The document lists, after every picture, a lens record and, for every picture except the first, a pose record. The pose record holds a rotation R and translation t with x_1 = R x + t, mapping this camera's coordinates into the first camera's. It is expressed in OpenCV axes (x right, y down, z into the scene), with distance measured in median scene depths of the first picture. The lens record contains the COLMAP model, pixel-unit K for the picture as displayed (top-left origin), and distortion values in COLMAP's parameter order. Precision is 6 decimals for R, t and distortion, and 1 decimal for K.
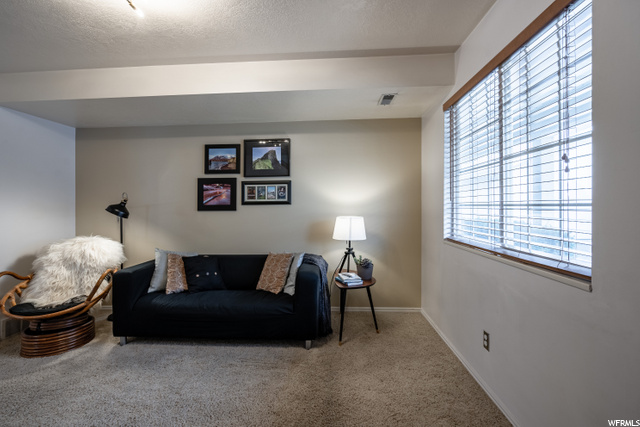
lens RADIAL K [[295.9, 0, 315.9], [0, 295.9, 198.7], [0, 0, 1]] dist [-0.001807, 0.000504]
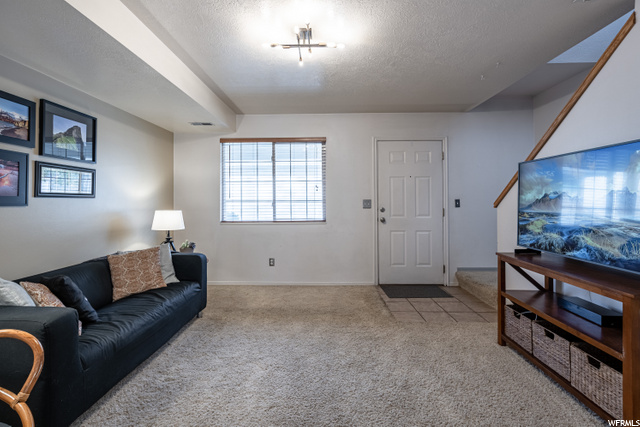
lens RADIAL K [[296.8, 0, 319.8], [0, 296.8, 183.5], [0, 0, 1]] dist [0.001252, 0.000764]
pose [[-0.038610, 0.071111, 0.996721, -1.121723], [-0.020902, 0.997189, -0.071954, 0.030754], [-0.999036, -0.023612, -0.037015, 0.488168]]
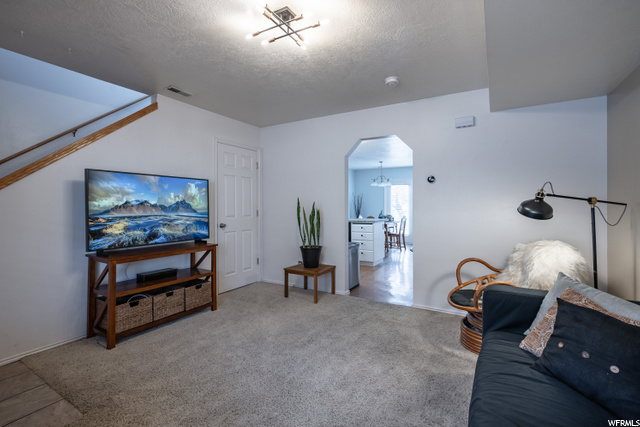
lens RADIAL K [[294.7, 0, 320.6], [0, 294.7, 203.0], [0, 0, 1]] dist [-0.000473, 0.000007]
pose [[-0.455093, 0.006997, -0.890416, 0.214754], [0.024808, 0.999681, -0.004824, 0.015699], [0.890098, -0.024285, -0.455122, 0.871832]]
